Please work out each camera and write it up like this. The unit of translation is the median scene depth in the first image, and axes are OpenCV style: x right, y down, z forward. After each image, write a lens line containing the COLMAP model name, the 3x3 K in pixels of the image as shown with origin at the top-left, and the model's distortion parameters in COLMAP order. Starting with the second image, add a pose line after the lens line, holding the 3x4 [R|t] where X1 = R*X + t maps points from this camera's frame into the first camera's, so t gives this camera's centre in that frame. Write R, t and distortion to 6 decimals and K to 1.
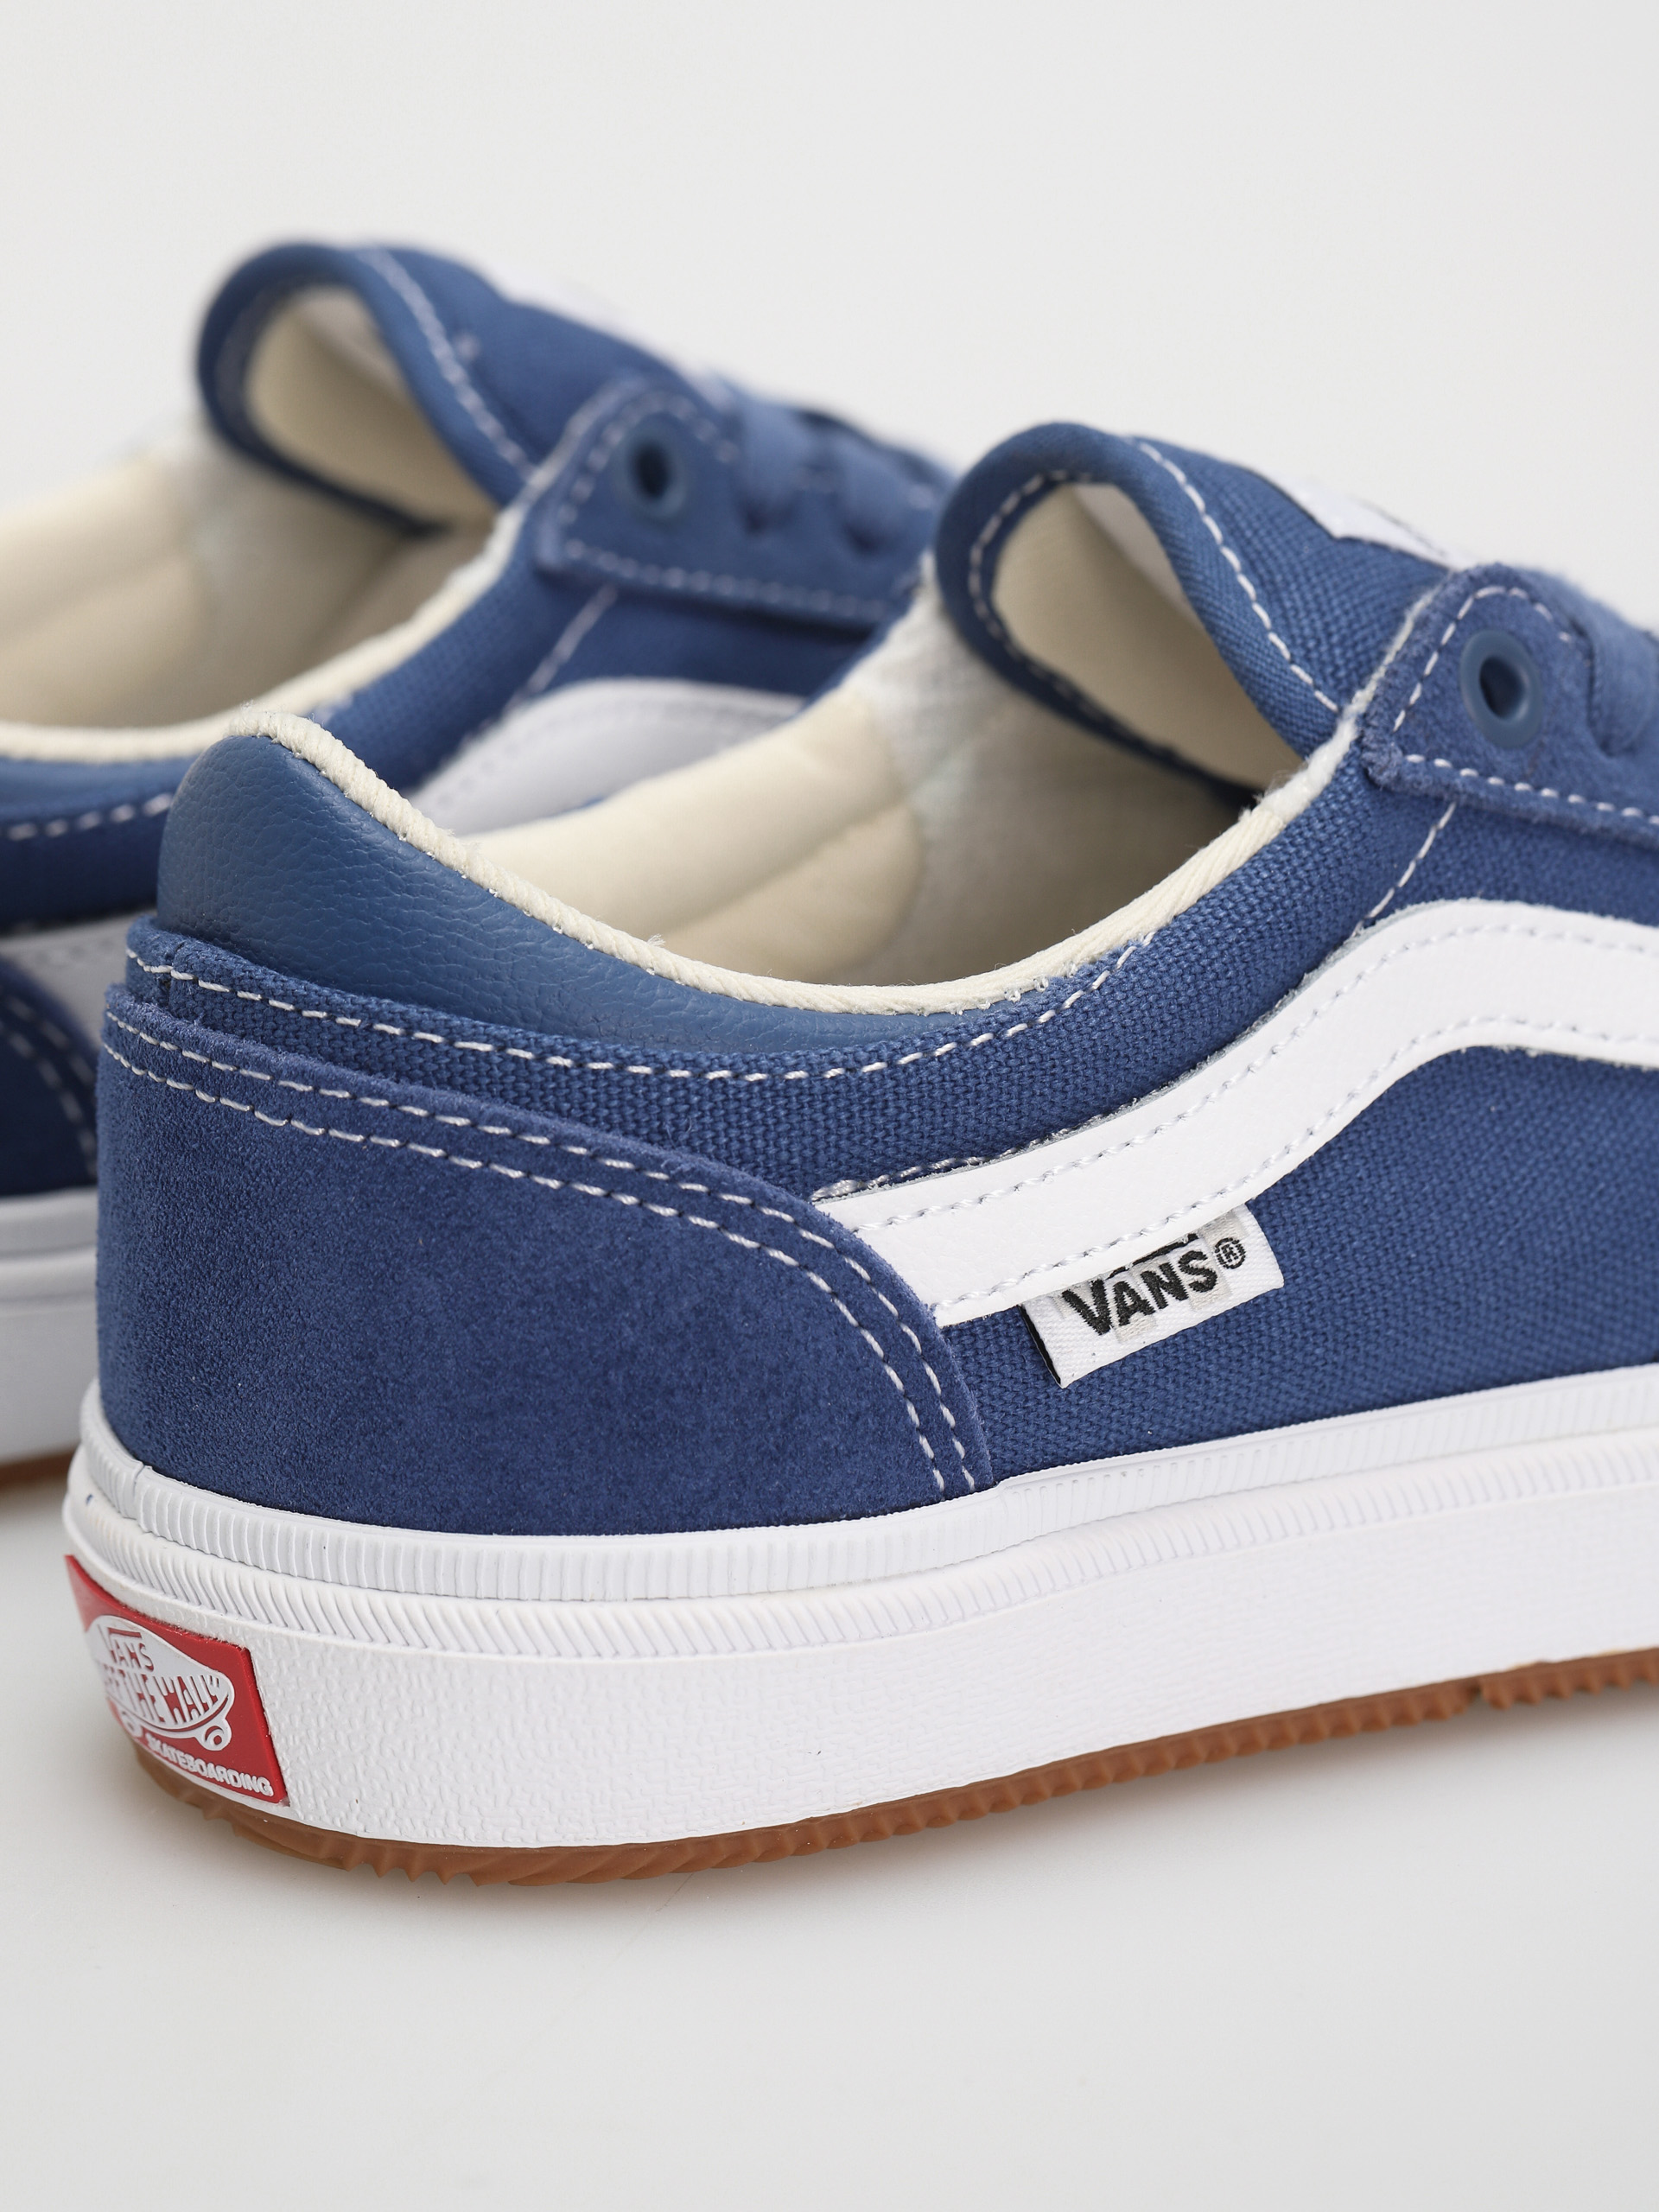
lens RADIAL K [[7762.9, 0, 838.8], [0, 7762.9, 1104.9], [0, 0, 1]] dist [0.209850, 0.000000]
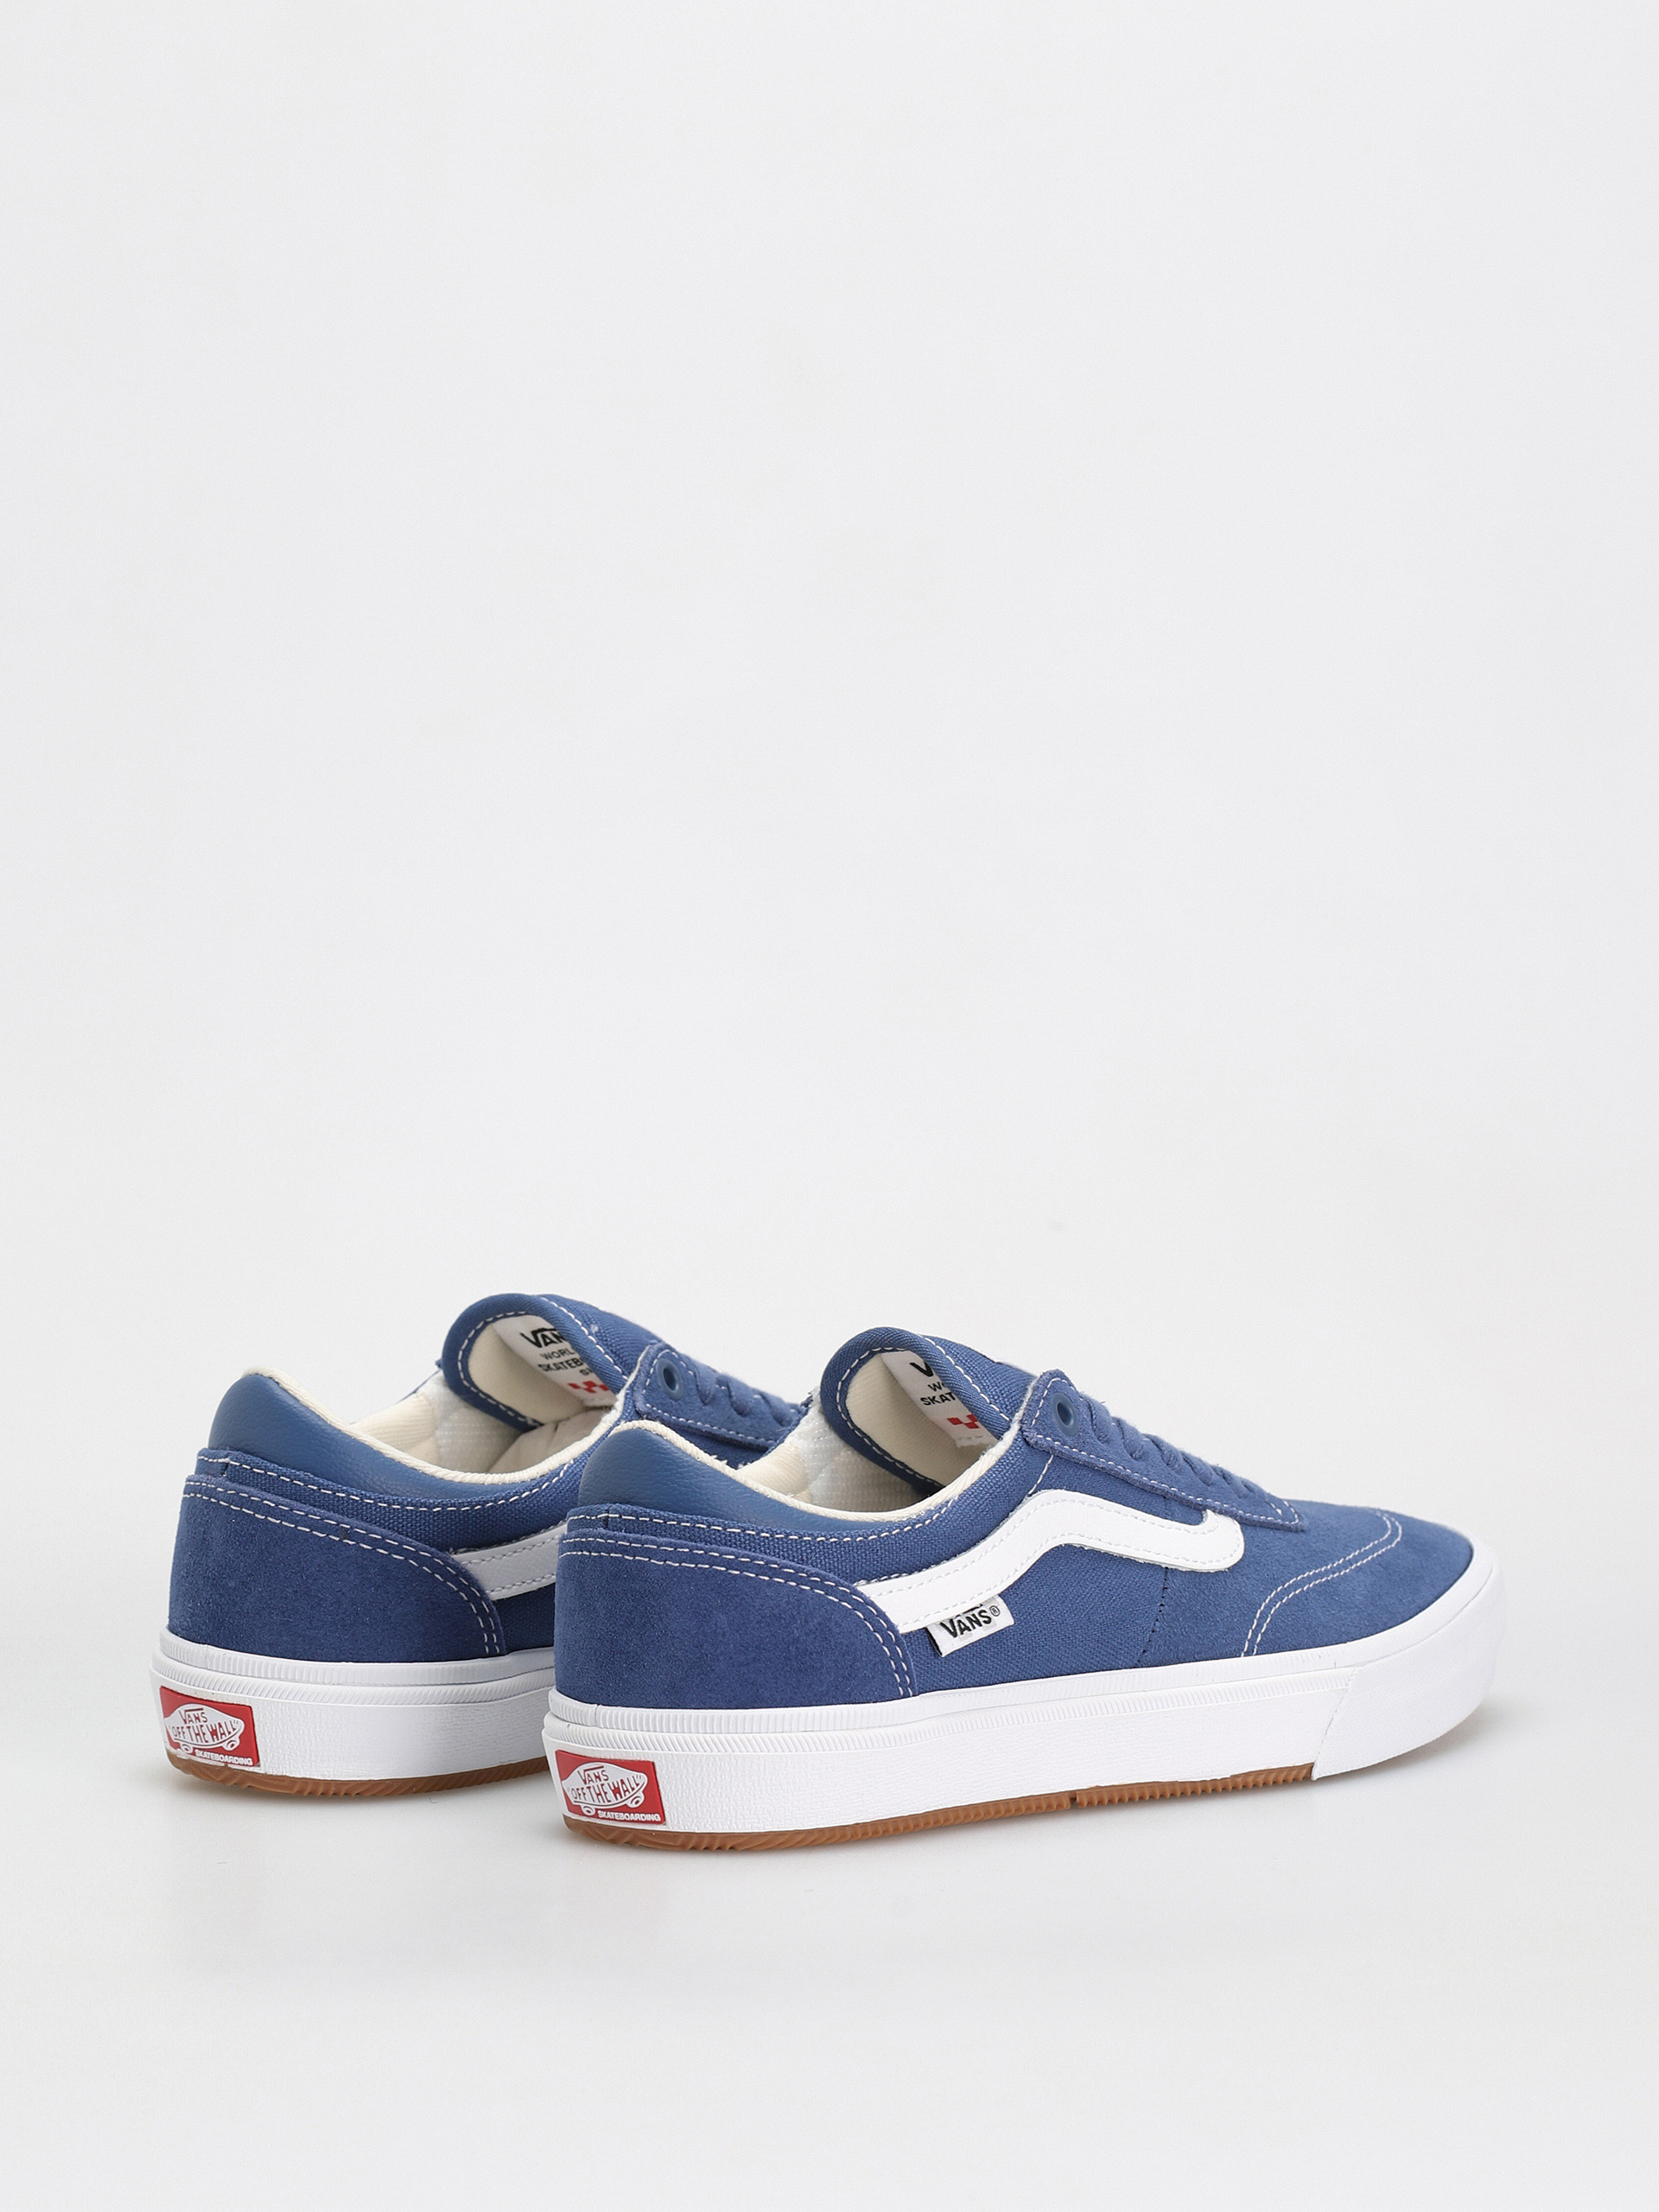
lens RADIAL K [[7762.9, 0, 824.7], [0, 7762.9, 1110.7], [0, 0, 1]] dist [0.209850, 0.000000]
pose [[0.980400, -0.018134, 0.196181, -0.536290], [0.057927, 0.978274, -0.199059, 0.384731], [-0.188309, 0.206522, 0.960150, -1.622101]]
